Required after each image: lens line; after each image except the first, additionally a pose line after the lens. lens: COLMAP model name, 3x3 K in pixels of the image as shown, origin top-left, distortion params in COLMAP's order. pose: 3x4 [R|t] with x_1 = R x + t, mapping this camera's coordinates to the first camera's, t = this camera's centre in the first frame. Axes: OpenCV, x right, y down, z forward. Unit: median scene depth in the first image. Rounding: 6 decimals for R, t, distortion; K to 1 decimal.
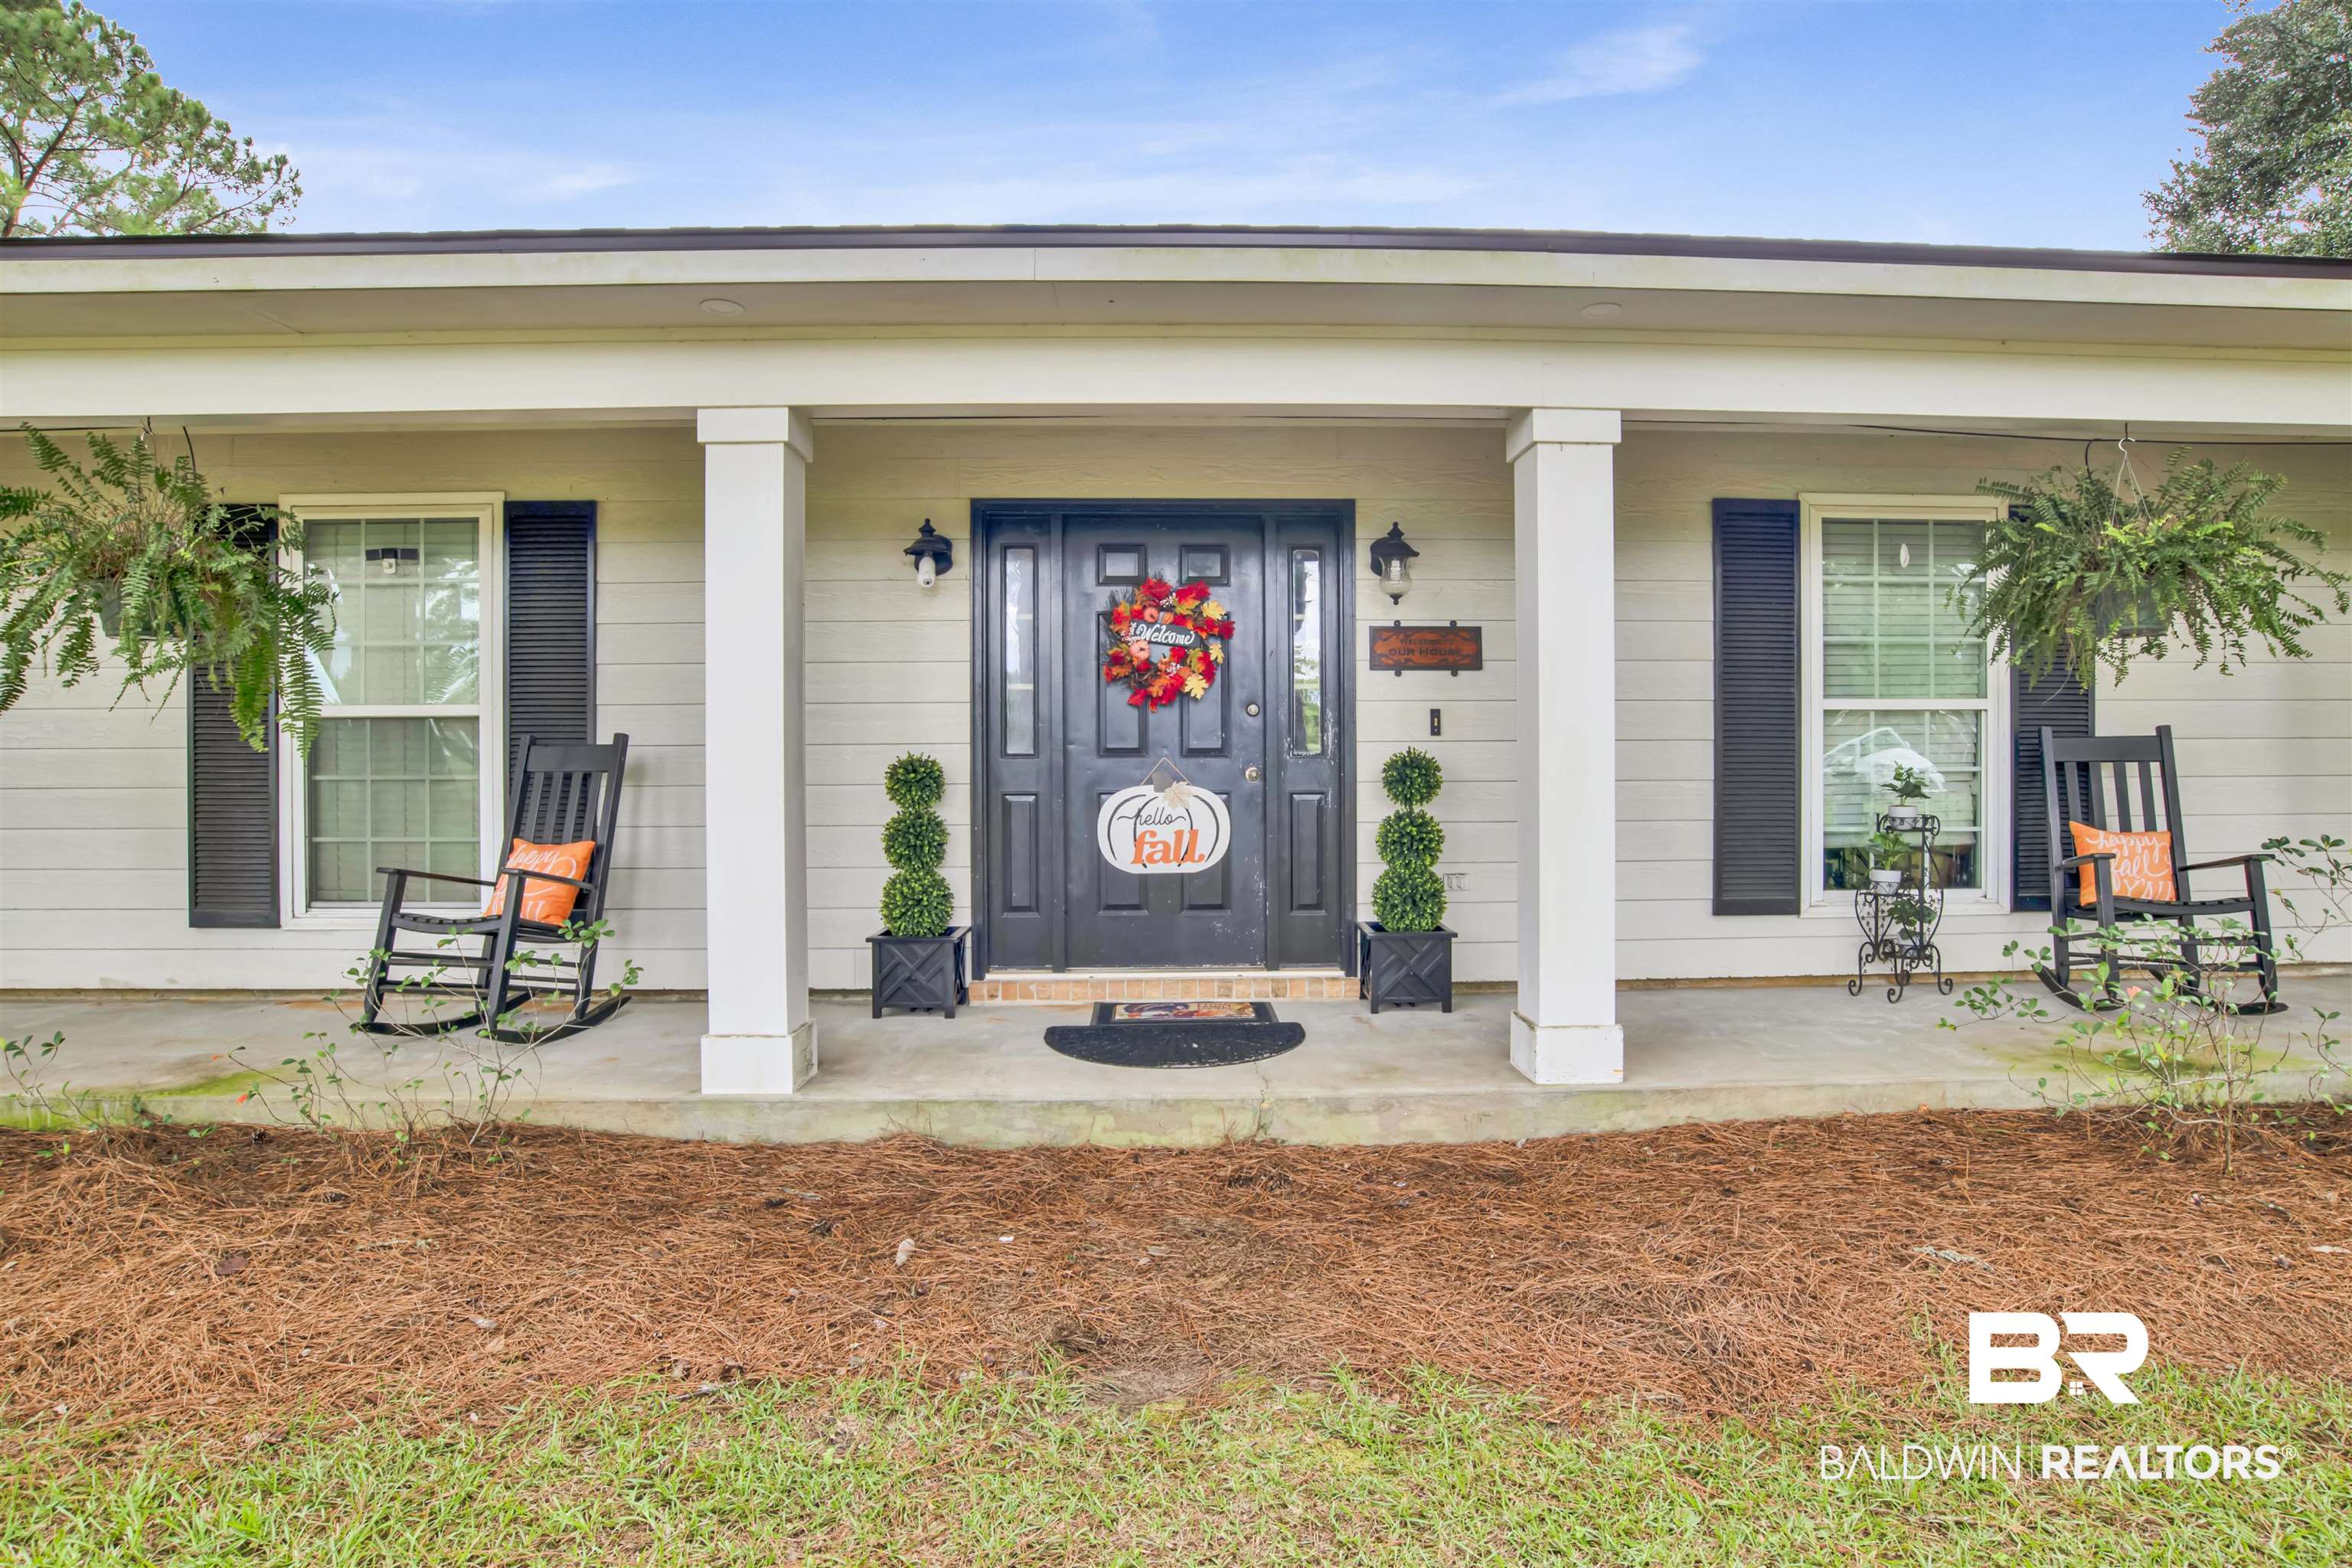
lens RADIAL K [[1266.1, 0, 1168.7], [0, 1266.1, 776.1], [0, 0, 1]] dist [-0.063148, 0.017588]
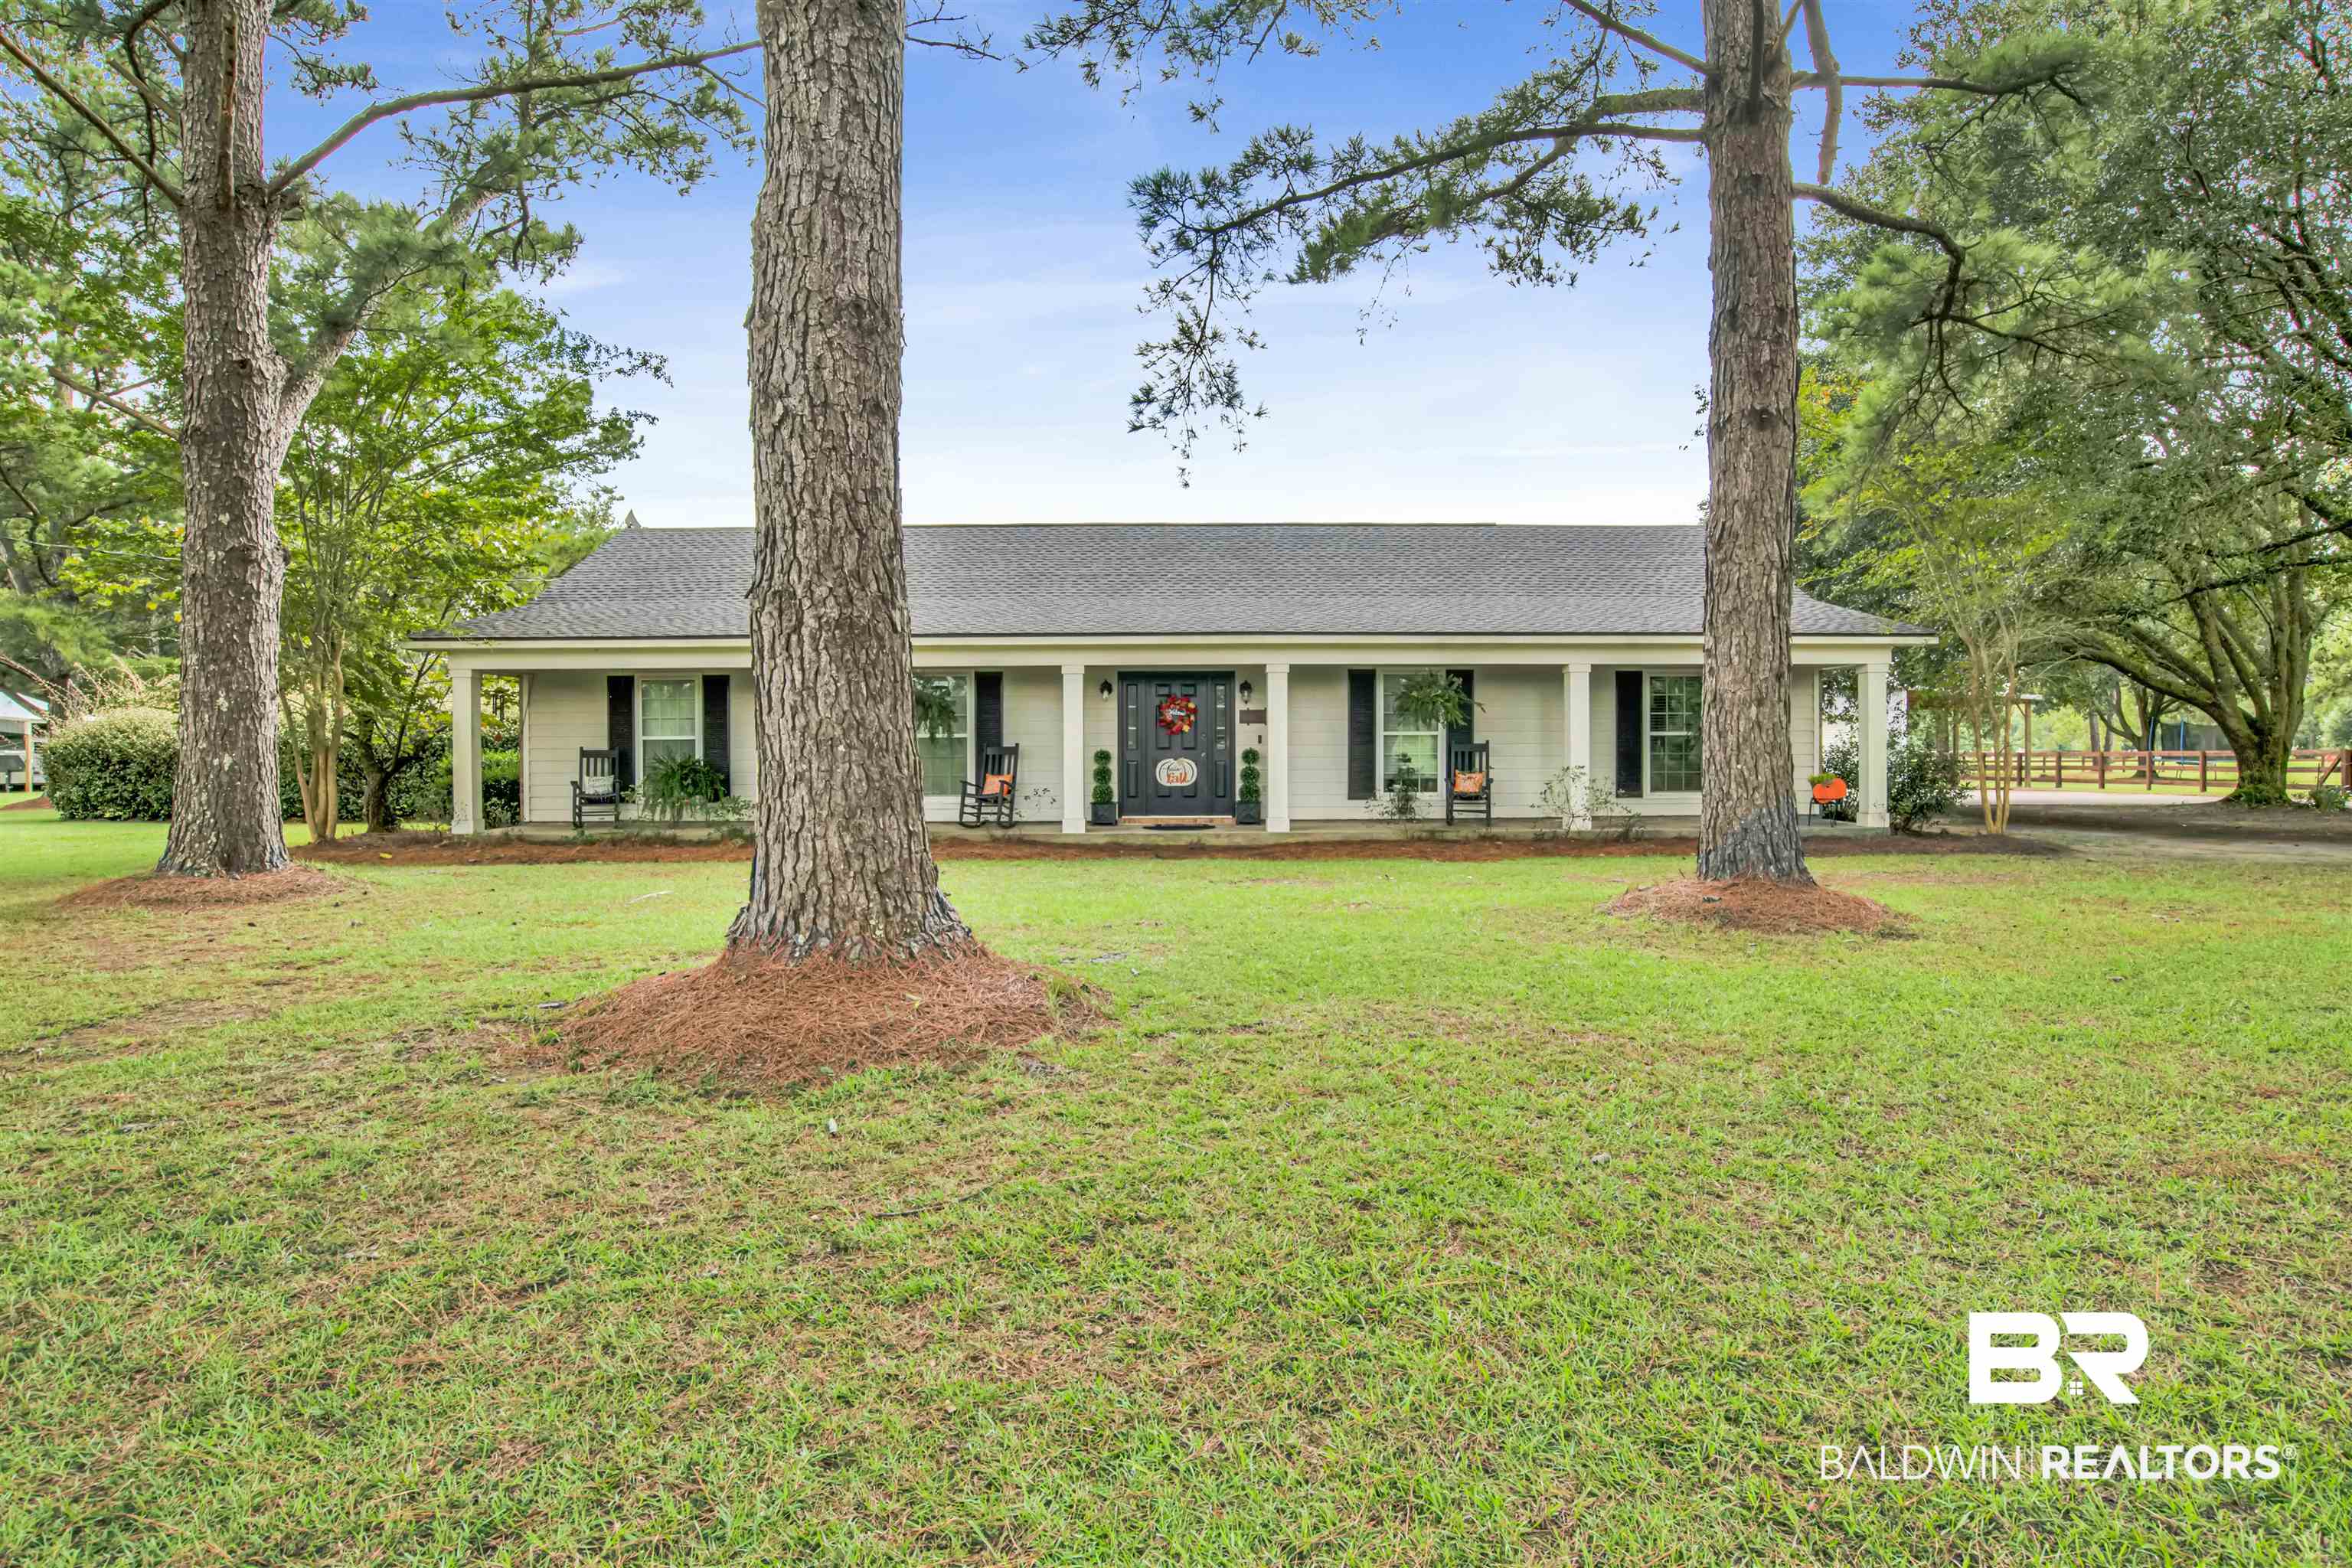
lens RADIAL K [[1266.1, 0, 1179.8], [0, 1266.1, 783.6], [0, 0, 1]] dist [-0.063148, 0.017588]
pose [[0.999997, -0.001588, -0.001630, 0.010771], [0.001582, 0.999990, -0.004219, 0.084962], [0.001637, 0.004217, 0.999990, -2.281516]]
